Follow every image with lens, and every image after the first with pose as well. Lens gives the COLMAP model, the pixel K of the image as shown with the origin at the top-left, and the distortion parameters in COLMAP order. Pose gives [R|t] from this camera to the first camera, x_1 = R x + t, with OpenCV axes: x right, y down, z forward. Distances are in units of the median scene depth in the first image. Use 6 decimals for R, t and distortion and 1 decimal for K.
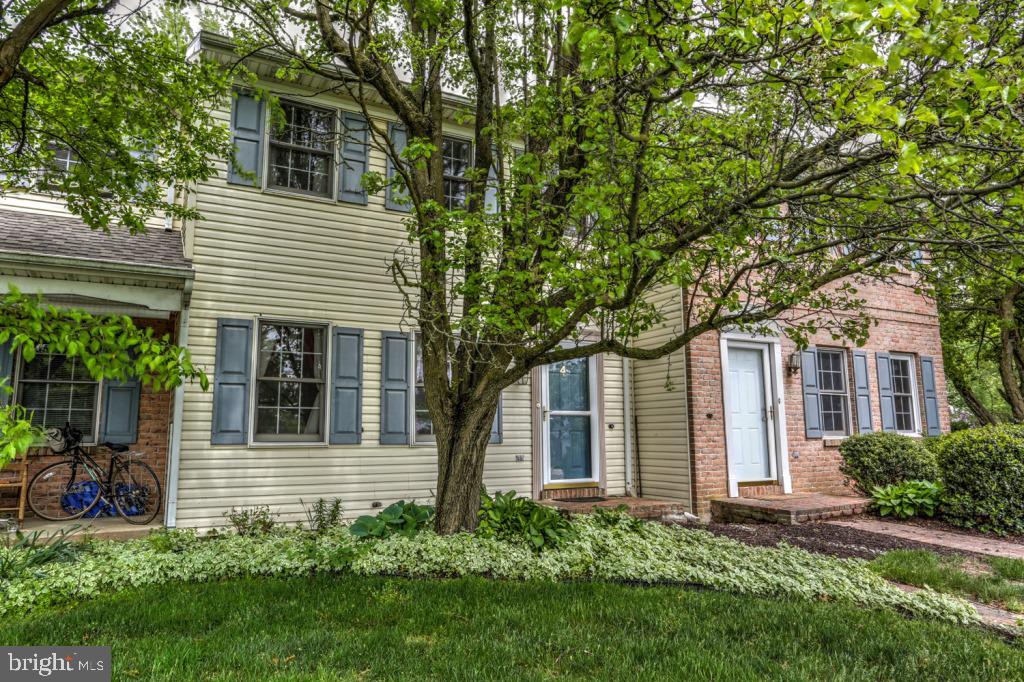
lens RADIAL K [[683.6, 0, 512.0], [0, 683.6, 341.0], [0, 0, 1]] dist [-0.057398, 0.087135]
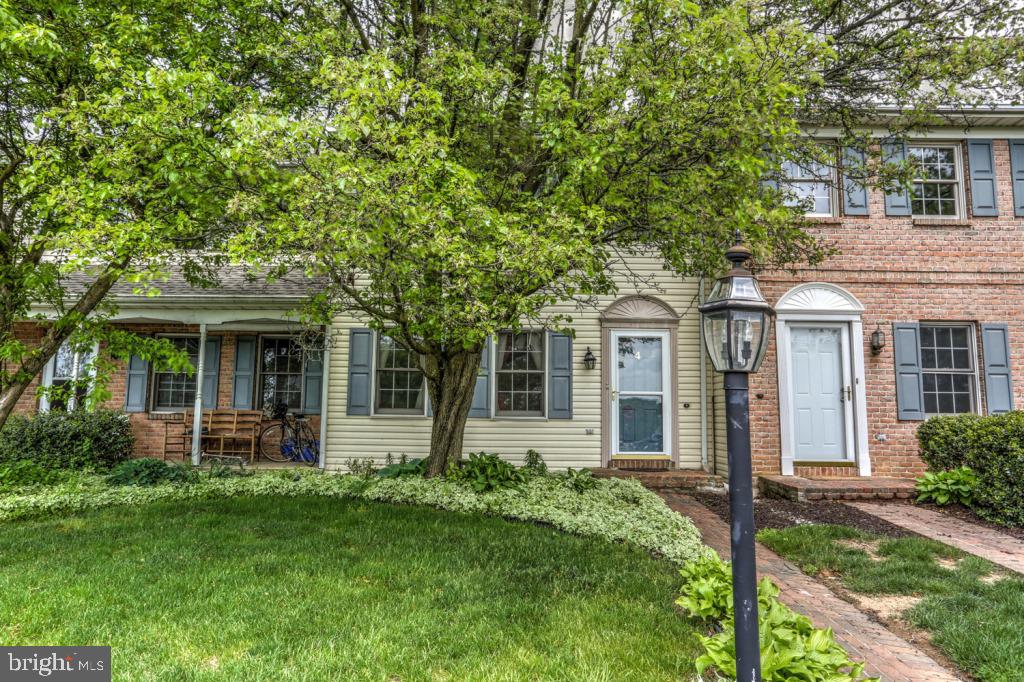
lens RADIAL K [[683.6, 0, 512.0], [0, 683.6, 341.0], [0, 0, 1]] dist [-0.057398, 0.087135]
pose [[0.875917, -0.037530, -0.481000, 0.472429], [0.049568, 0.998695, 0.012341, -0.005680], [0.479908, -0.034652, 0.876634, -0.090371]]
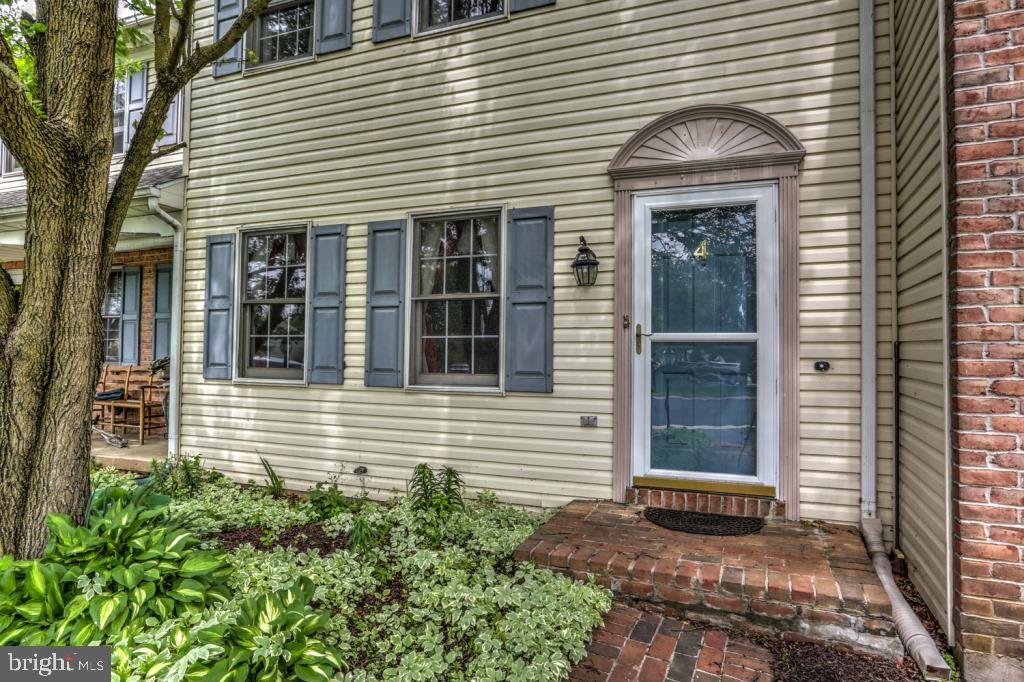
lens RADIAL K [[621.1, 0, 506.2], [0, 621.1, 334.3], [0, 0, 1]] dist [-0.061449, 0.049021]
pose [[0.625806, -0.006421, -0.779953, 0.360761], [0.099597, 0.992438, 0.071743, 0.061979], [0.773594, -0.122578, 0.621713, 0.661281]]
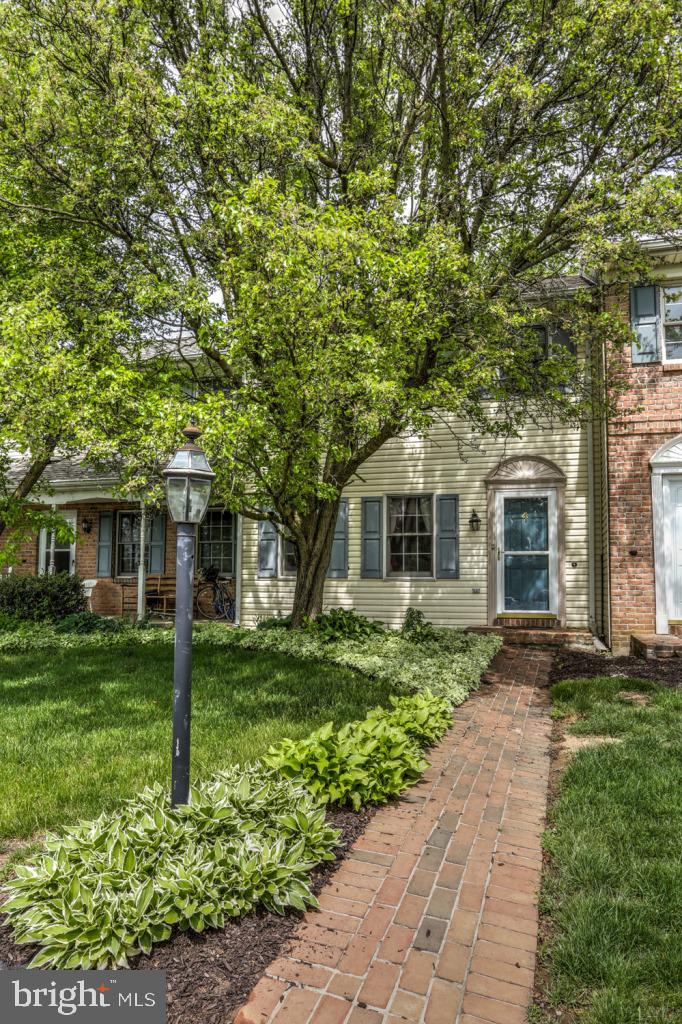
lens RADIAL K [[683.6, 0, 349.0], [0, 683.6, 543.6], [0, 0, 1]] dist [-0.057398, 0.087135]
pose [[0.712430, -0.031056, -0.701056, 0.716007], [0.087320, 0.995179, 0.044651, 0.013741], [0.696289, -0.093027, 0.711707, -0.015577]]
